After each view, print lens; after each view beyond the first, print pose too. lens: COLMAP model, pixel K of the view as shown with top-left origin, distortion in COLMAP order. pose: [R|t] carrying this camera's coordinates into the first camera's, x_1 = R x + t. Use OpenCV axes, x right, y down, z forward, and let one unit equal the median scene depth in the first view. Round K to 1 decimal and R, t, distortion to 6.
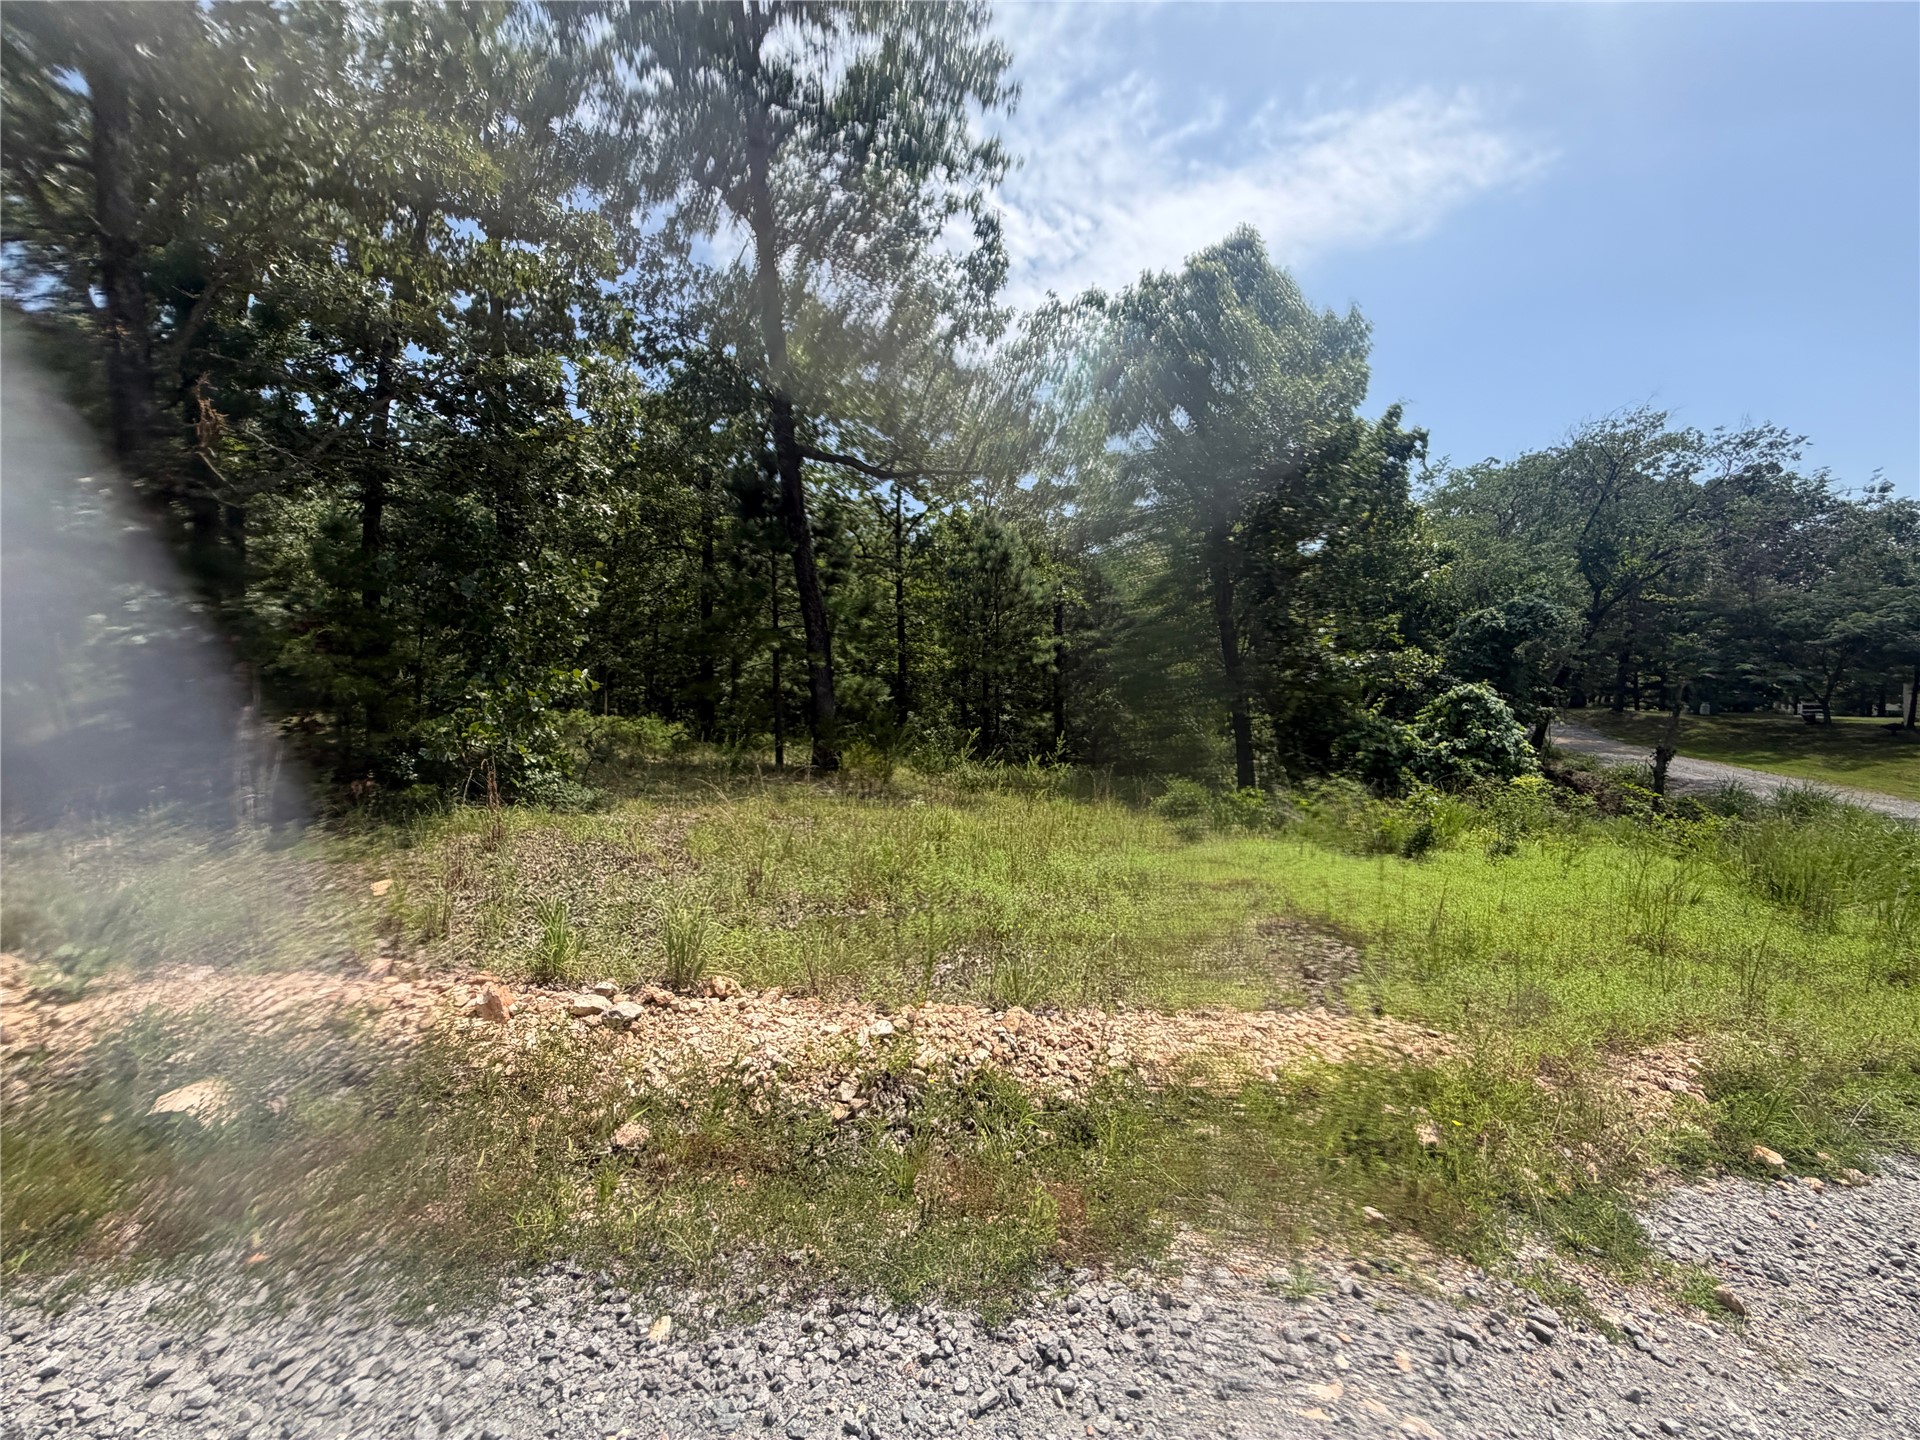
lens RADIAL K [[778.4, 0, 960.0], [0, 778.4, 720.0], [0, 0, 1]] dist [-0.005497, 0.000093]
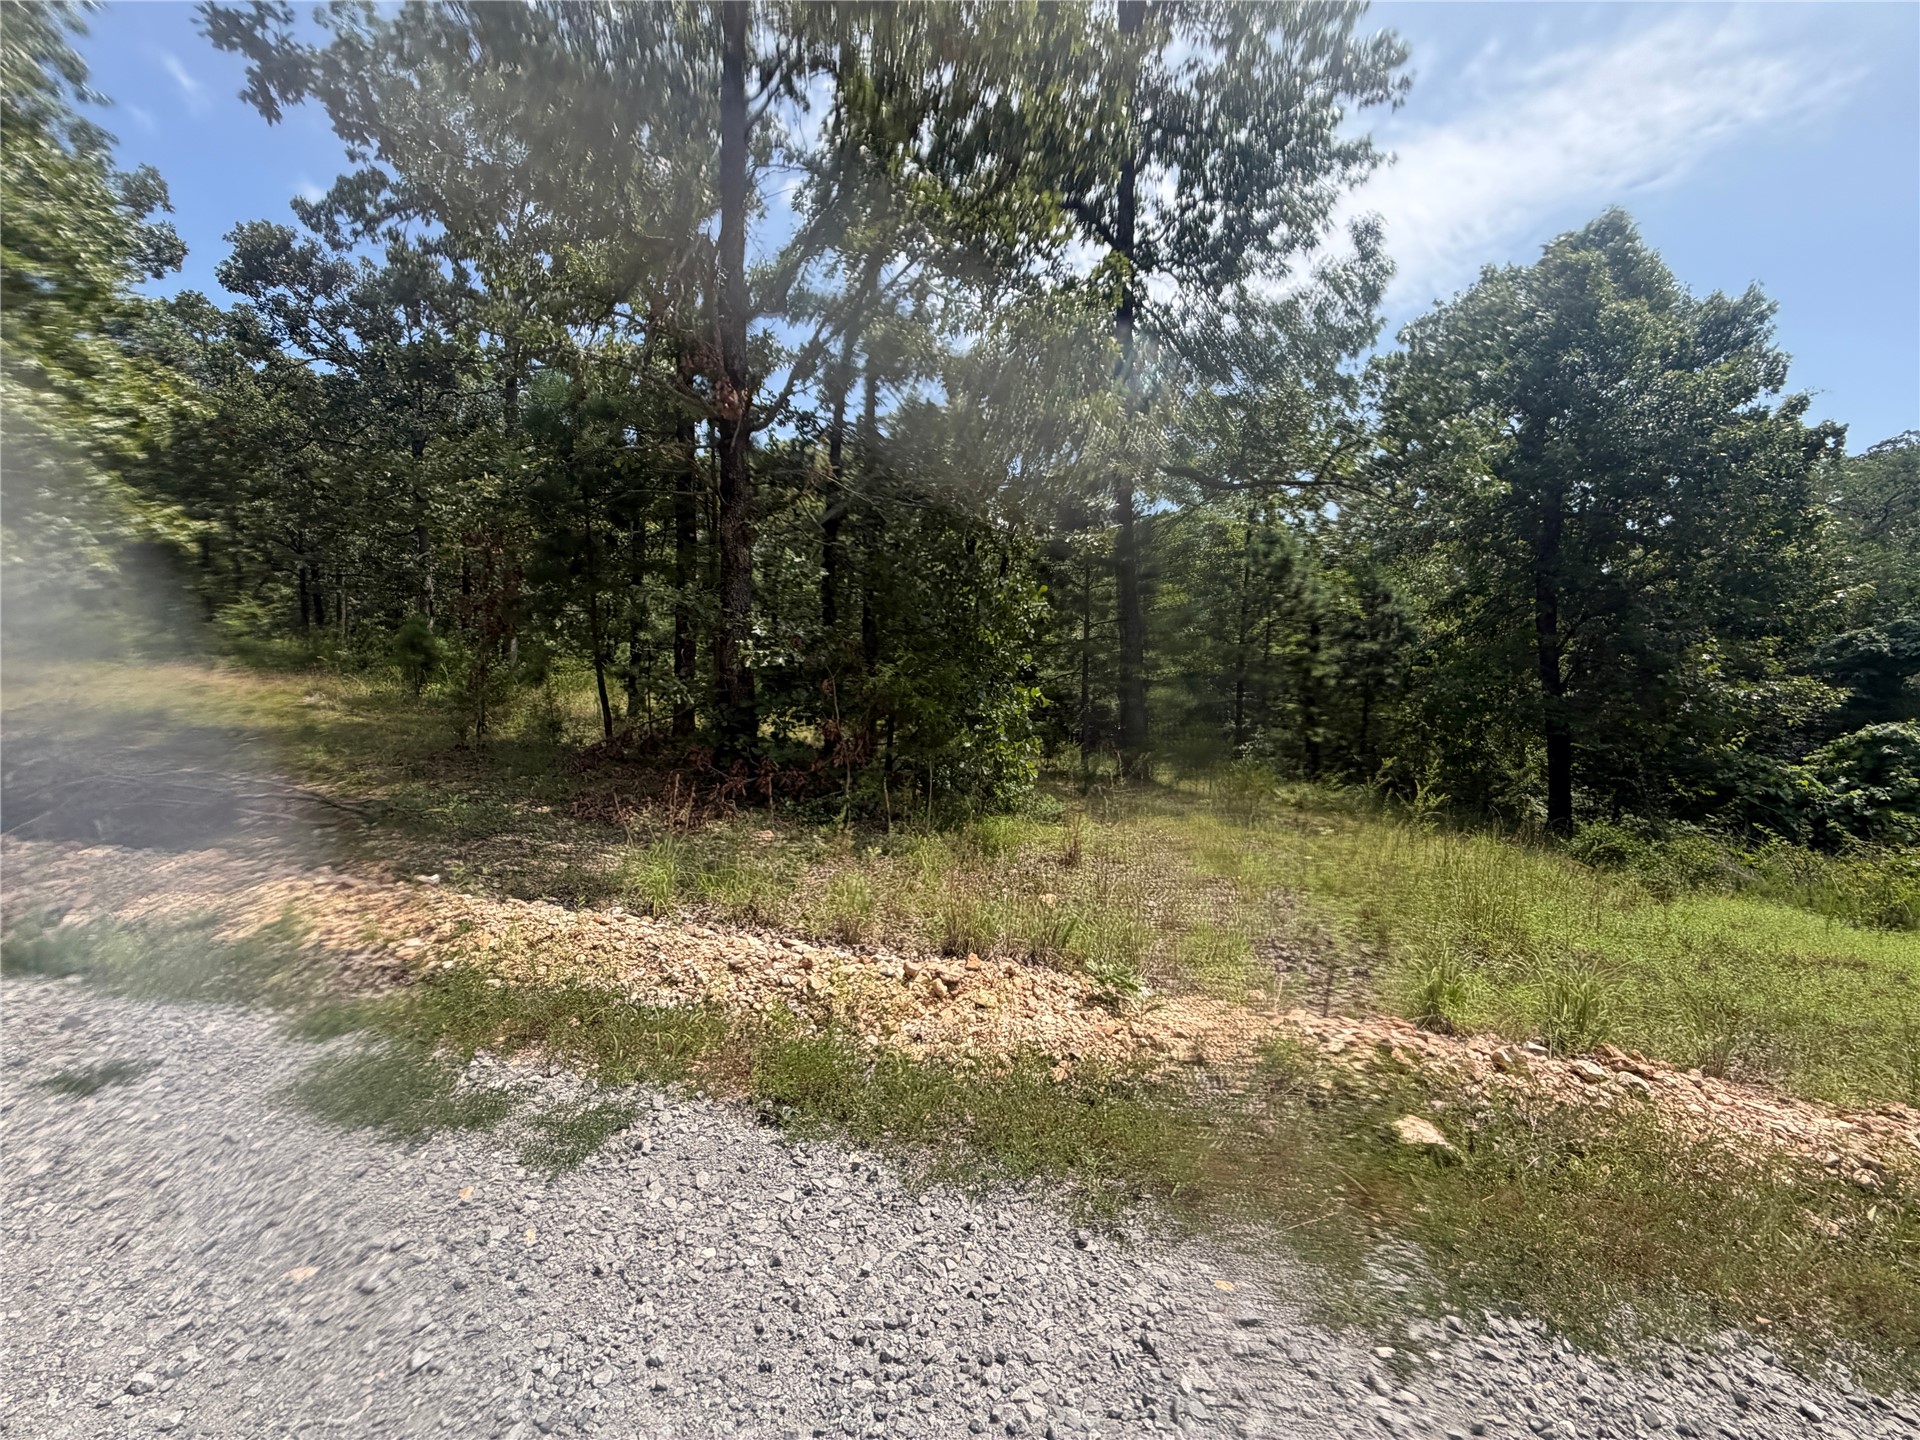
lens RADIAL K [[781.1, 0, 960.7], [0, 781.1, 709.9], [0, 0, 1]] dist [-0.000192, 0.000404]
pose [[0.981383, 0.047435, -0.186109, -0.184381], [-0.048215, 0.998837, 0.000335, -0.012256], [0.185909, 0.008644, 0.982529, -0.028923]]
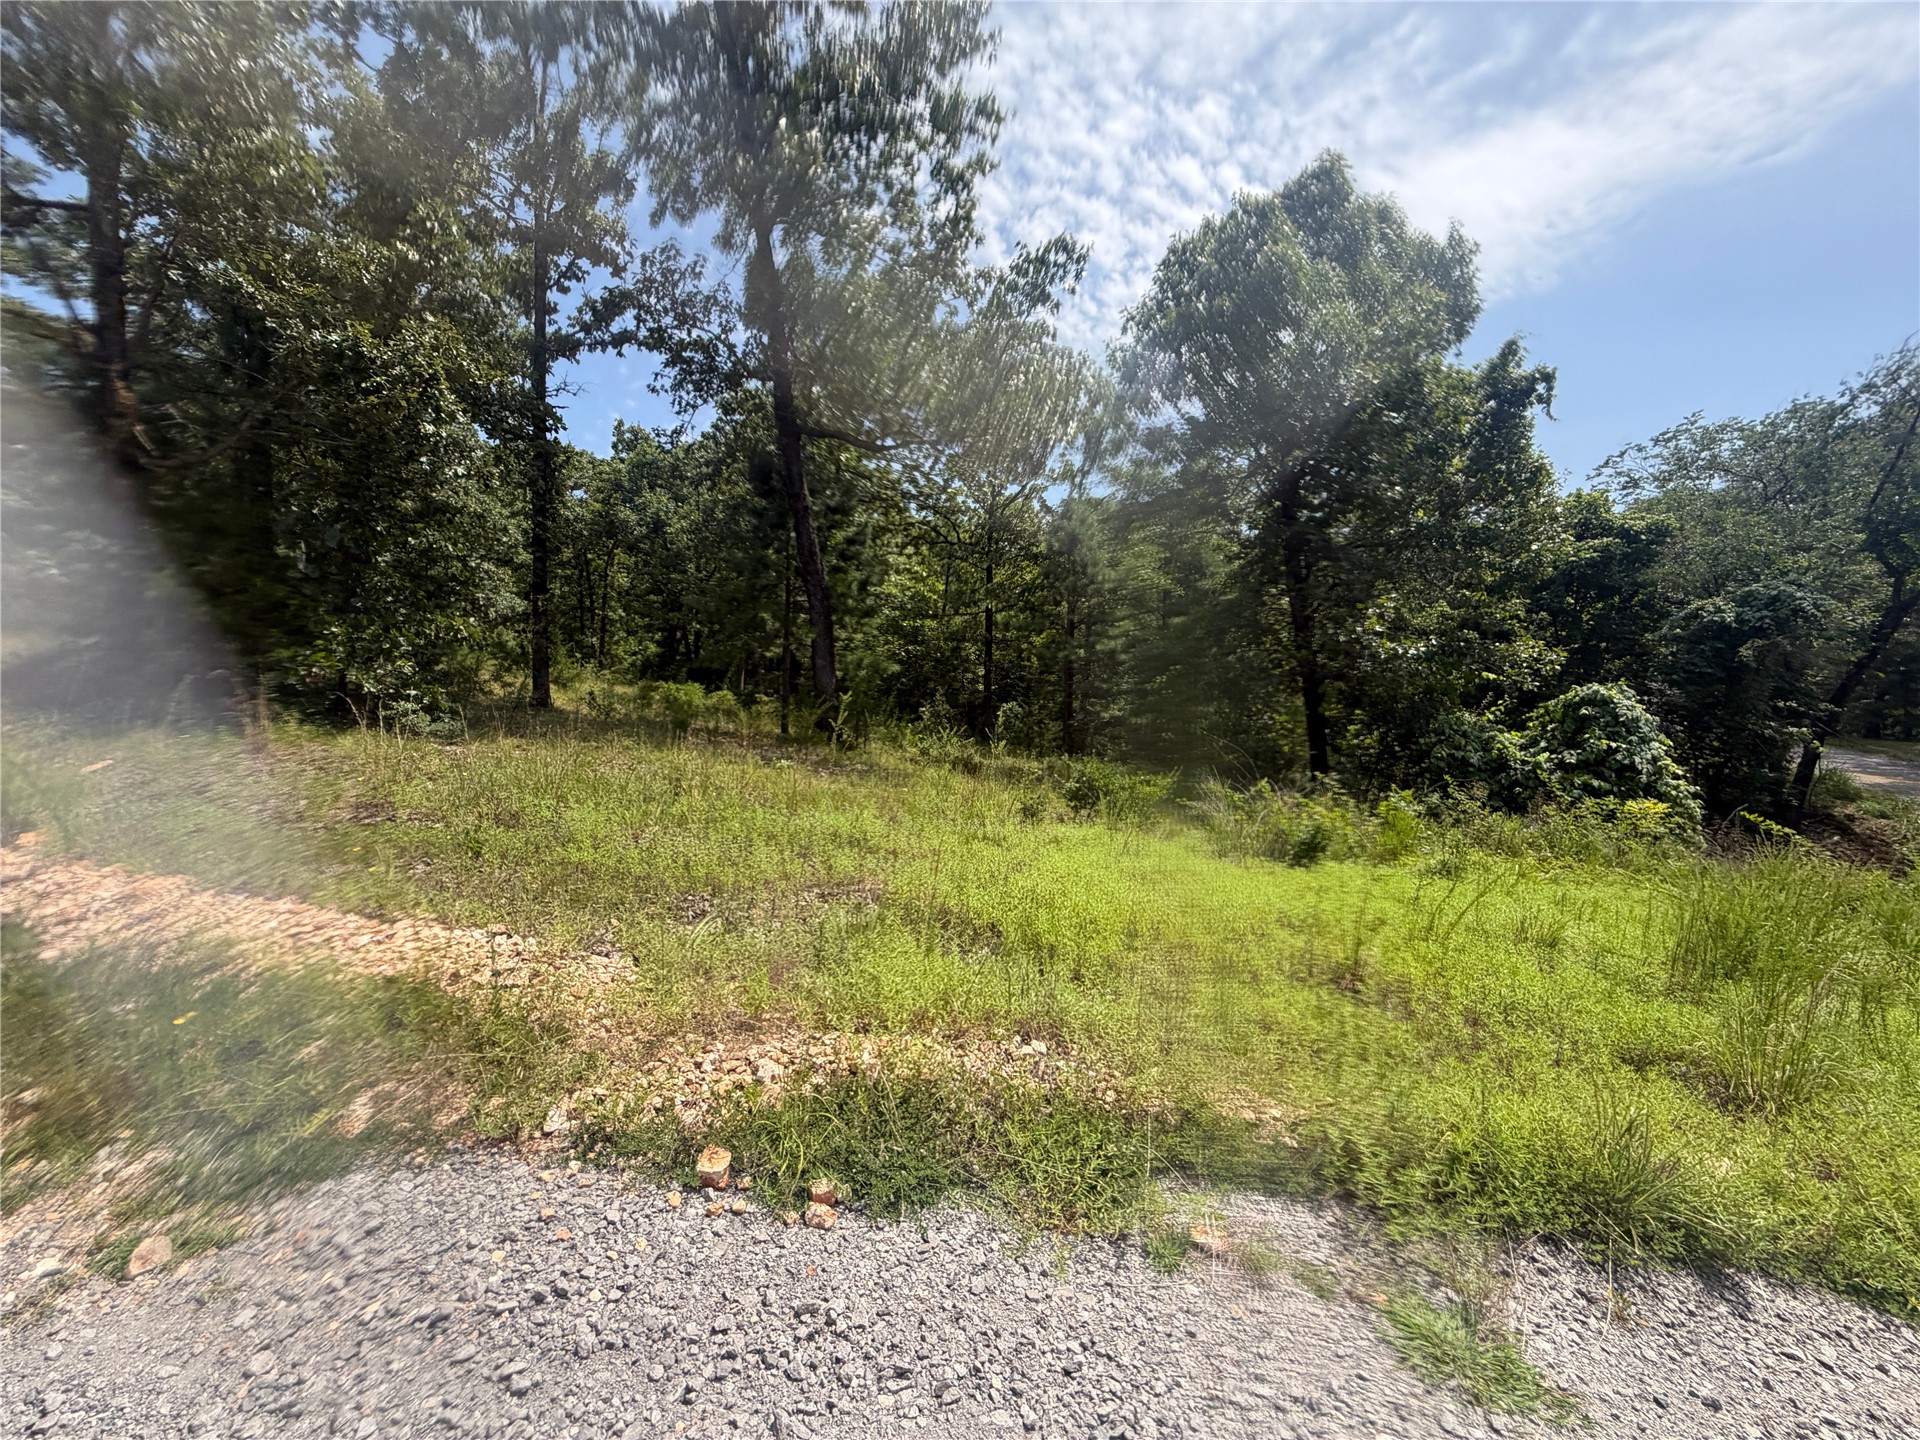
lens RADIAL K [[778.4, 0, 960.0], [0, 778.4, 720.0], [0, 0, 1]] dist [-0.005497, 0.000093]
pose [[0.961802, 0.047725, -0.269552, 0.245853], [-0.048593, 0.998813, 0.003455, 0.020133], [0.269397, 0.009775, 0.962980, 0.059162]]
